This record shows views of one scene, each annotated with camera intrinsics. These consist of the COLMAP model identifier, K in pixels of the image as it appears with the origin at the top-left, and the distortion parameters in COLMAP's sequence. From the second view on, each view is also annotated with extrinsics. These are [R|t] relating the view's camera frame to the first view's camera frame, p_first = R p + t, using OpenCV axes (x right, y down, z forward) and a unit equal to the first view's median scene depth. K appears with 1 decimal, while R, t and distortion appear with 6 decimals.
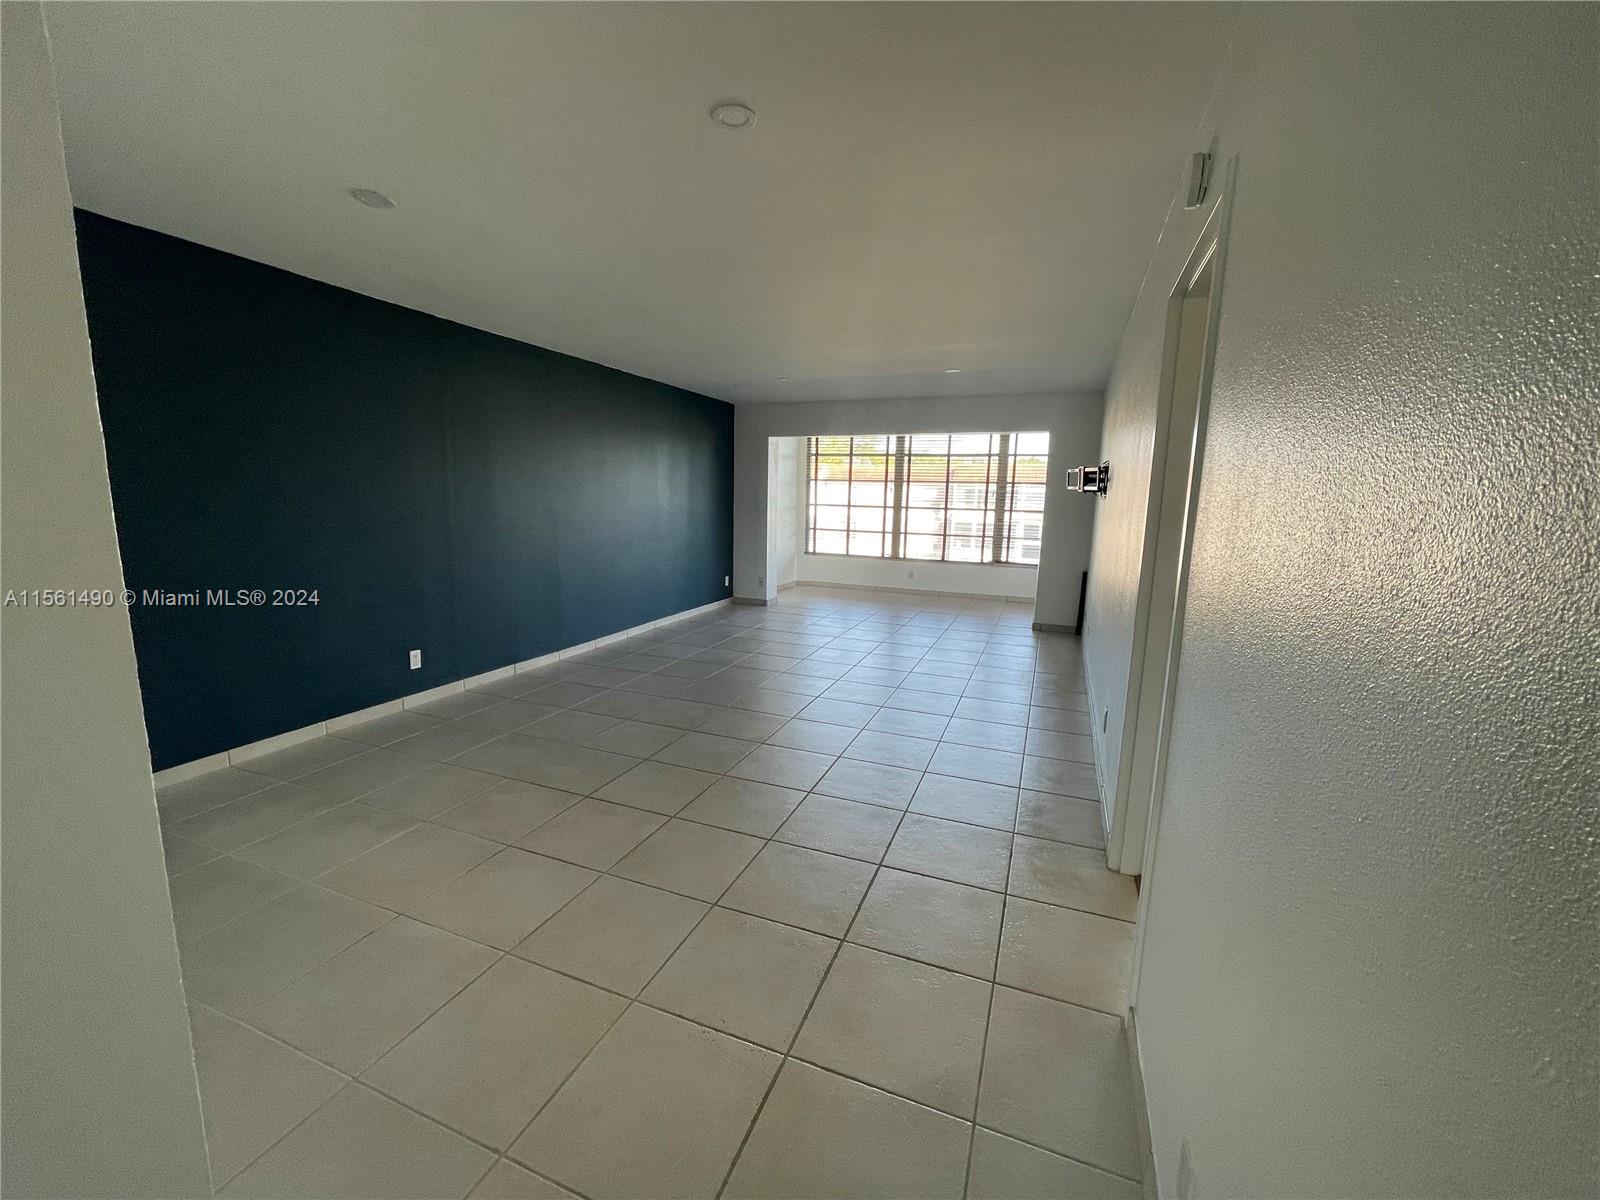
lens RADIAL K [[649.7, 0, 792.9], [0, 649.7, 599.2], [0, 0, 1]] dist [-0.012173, -0.000768]
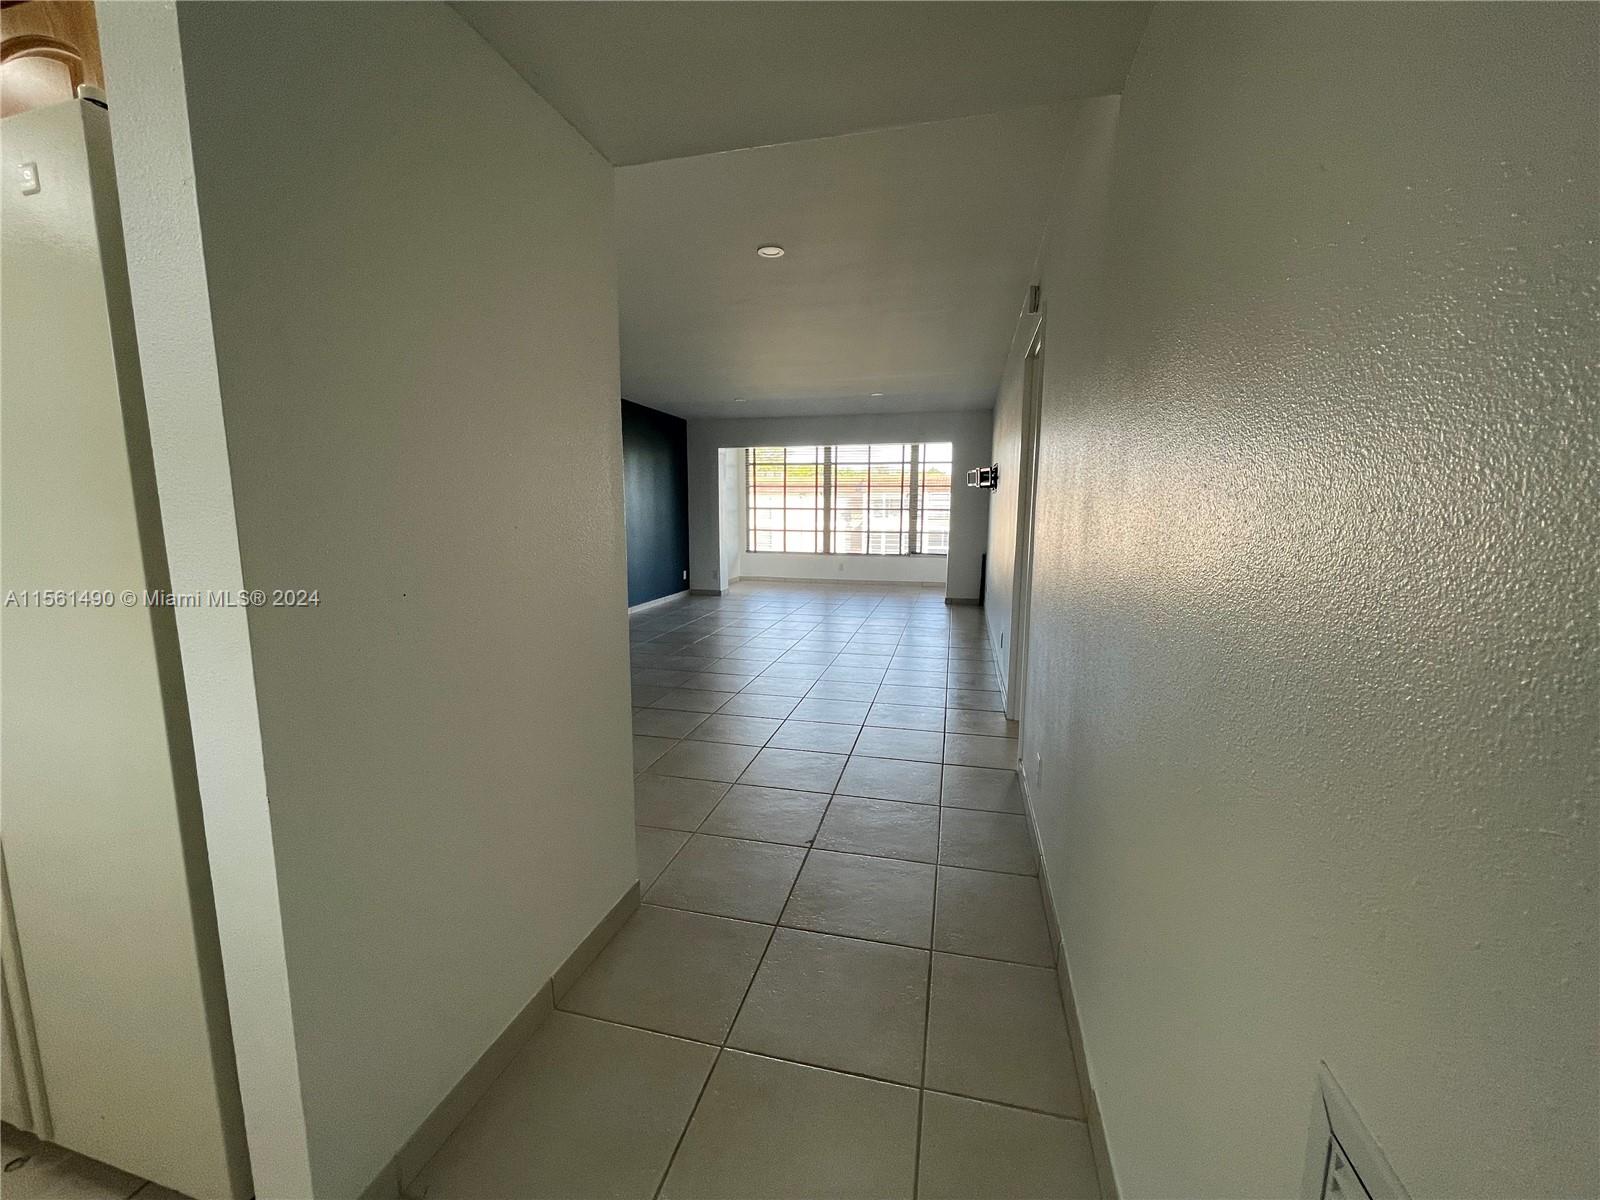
lens RADIAL K [[649.7, 0, 798.8], [0, 649.7, 609.1], [0, 0, 1]] dist [-0.012173, -0.000768]
pose [[0.989027, -0.039937, 0.142235, -0.064968], [0.040711, 0.999168, -0.002536, 0.040410], [-0.142015, 0.008298, 0.989830, -0.142997]]
